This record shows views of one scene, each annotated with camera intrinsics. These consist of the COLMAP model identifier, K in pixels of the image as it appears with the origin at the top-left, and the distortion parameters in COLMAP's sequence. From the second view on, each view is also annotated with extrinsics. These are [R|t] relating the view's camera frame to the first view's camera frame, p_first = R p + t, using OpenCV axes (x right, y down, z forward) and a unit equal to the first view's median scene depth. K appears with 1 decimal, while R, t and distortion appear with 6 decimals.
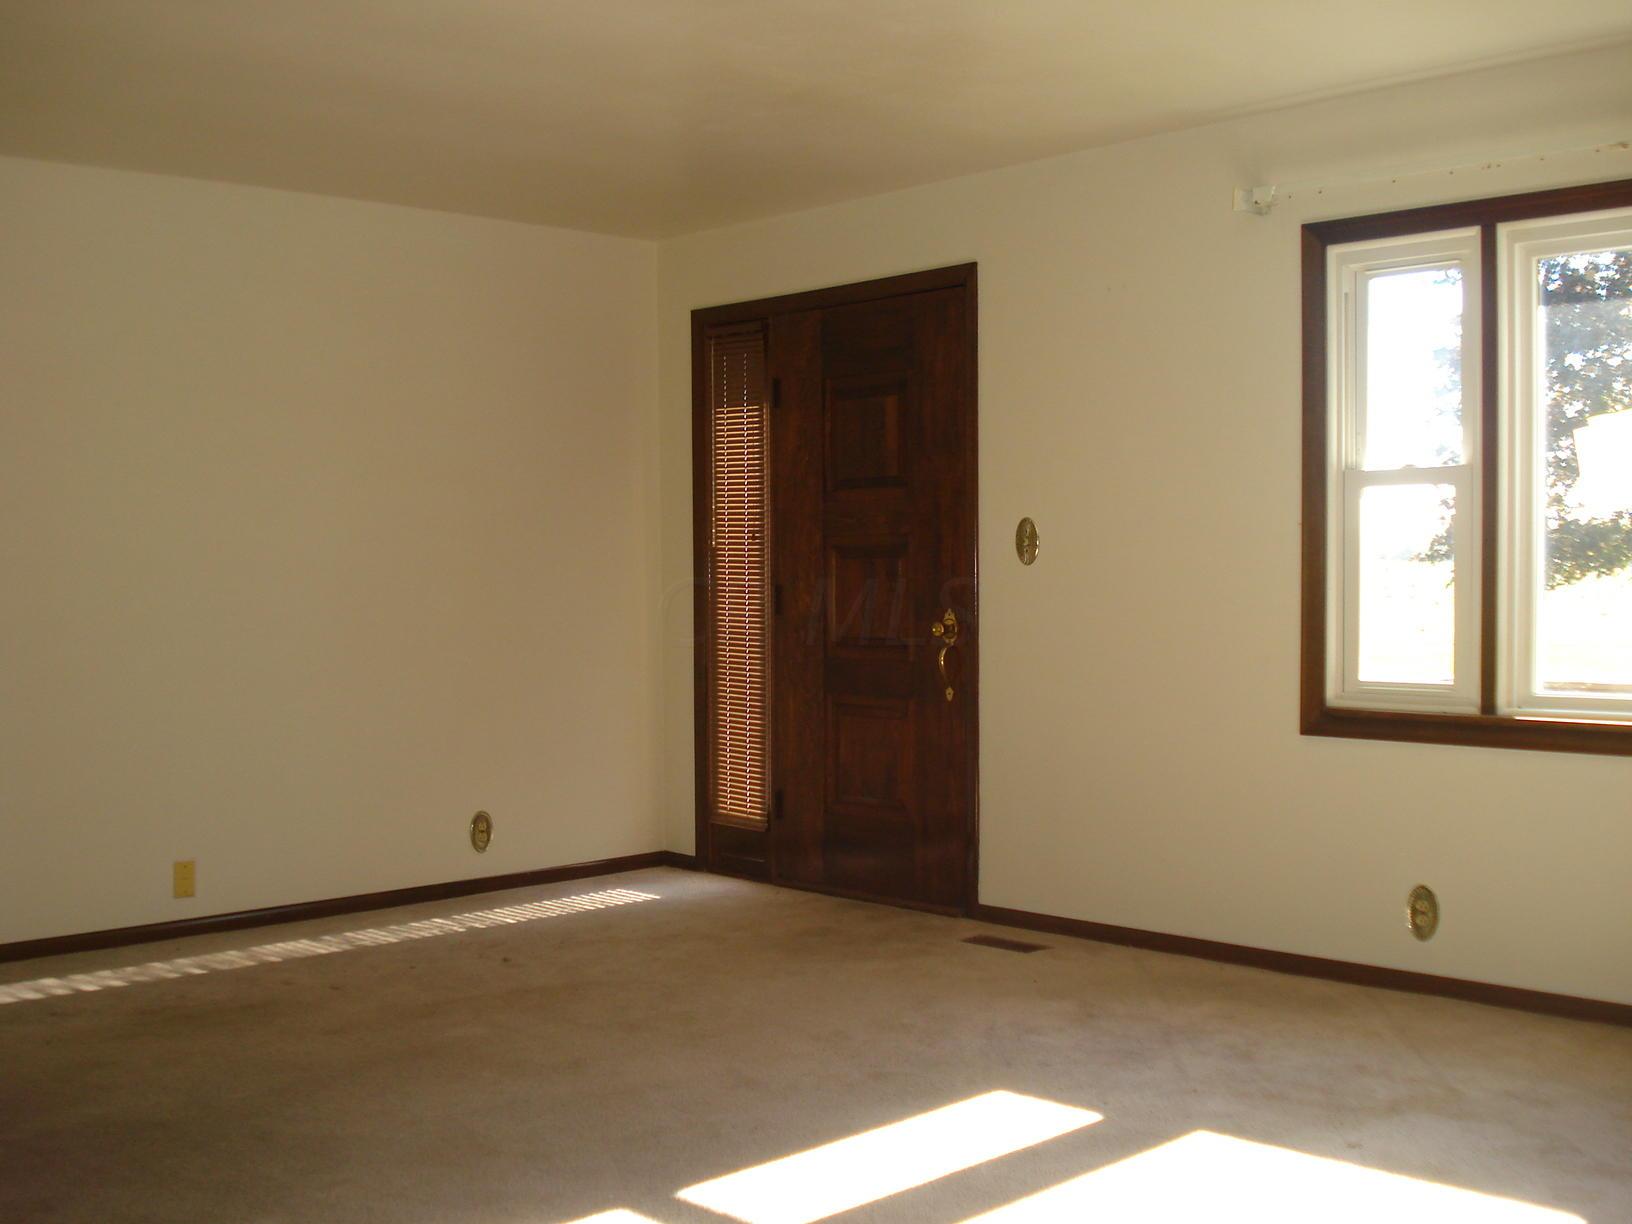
lens RADIAL K [[1933.9, 0, 839.8], [0, 1933.9, 615.2], [0, 0, 1]] dist [0.002035, -0.014723]
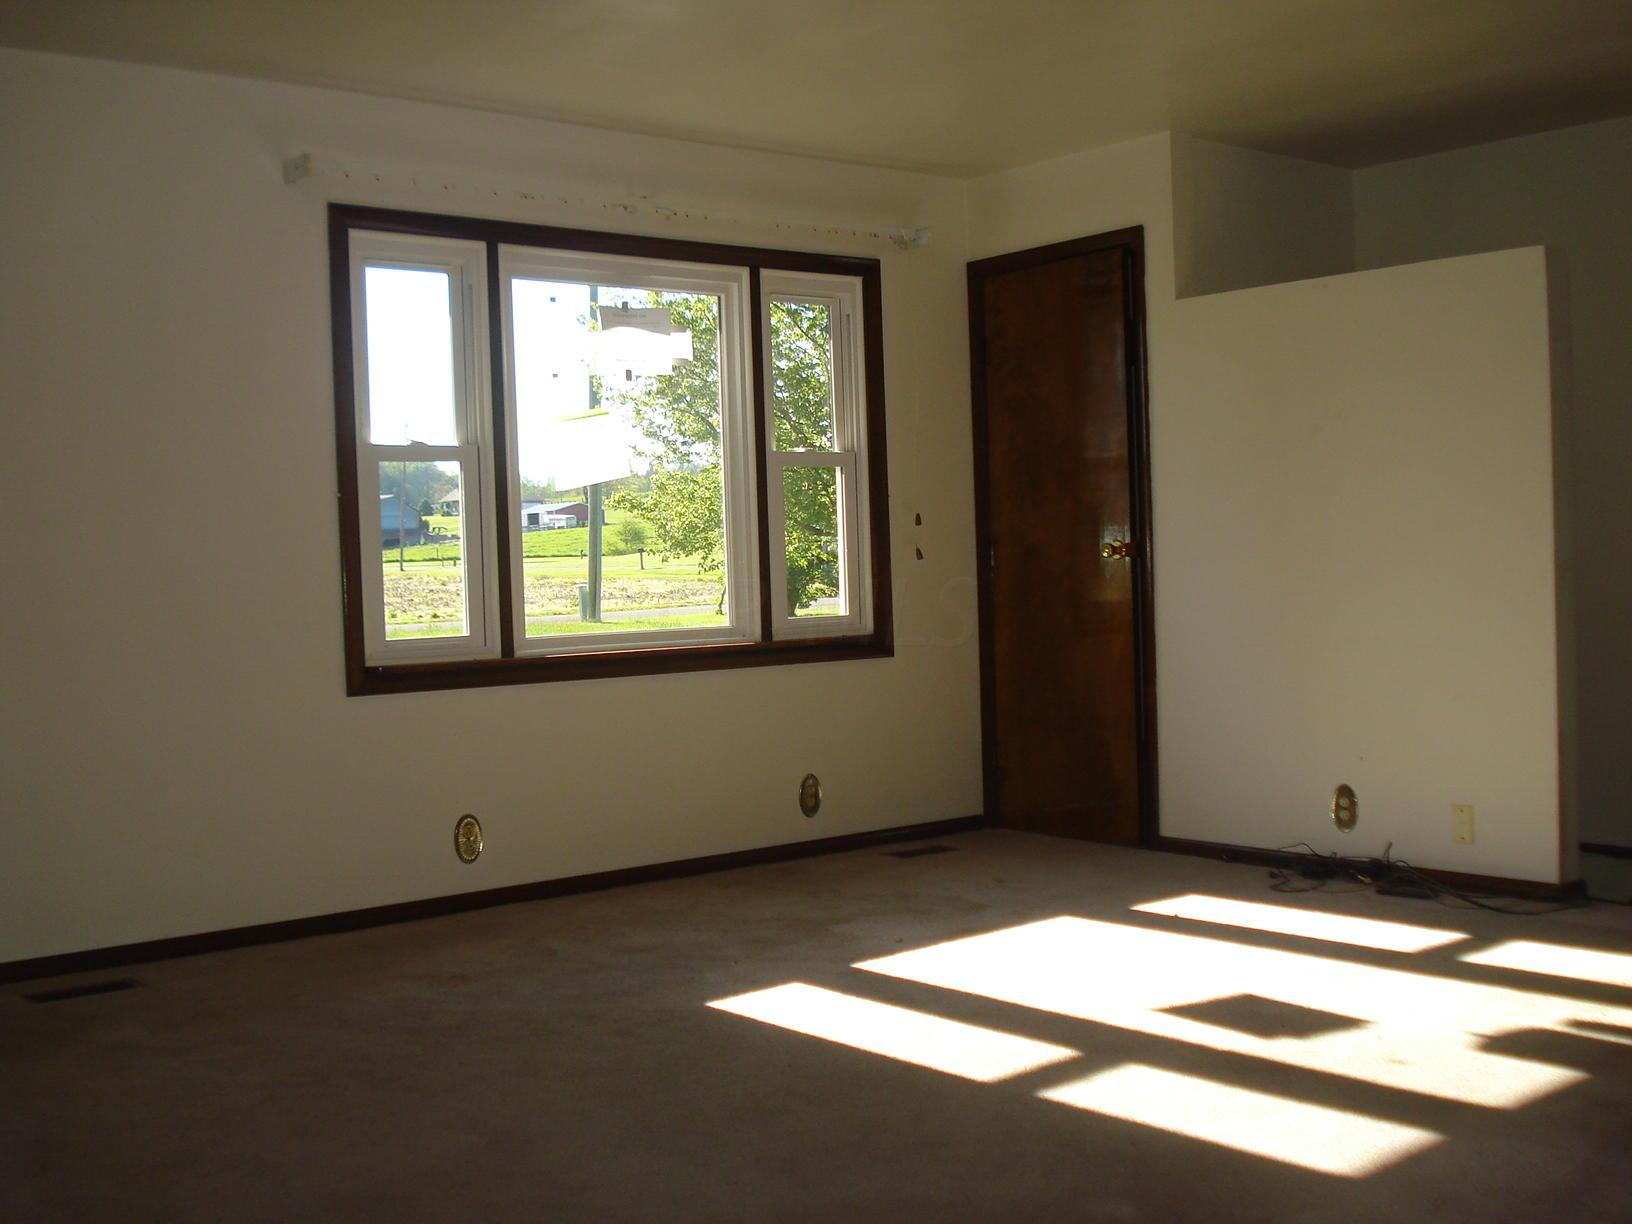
lens RADIAL K [[1933.9, 0, 839.8], [0, 1933.9, 615.2], [0, 0, 1]] dist [0.002035, -0.014723]
pose [[0.117270, -0.023311, 0.992826, -0.806380], [0.044394, 0.998848, 0.018209, 0.012412], [-0.992107, 0.041940, 0.118170, 0.653940]]
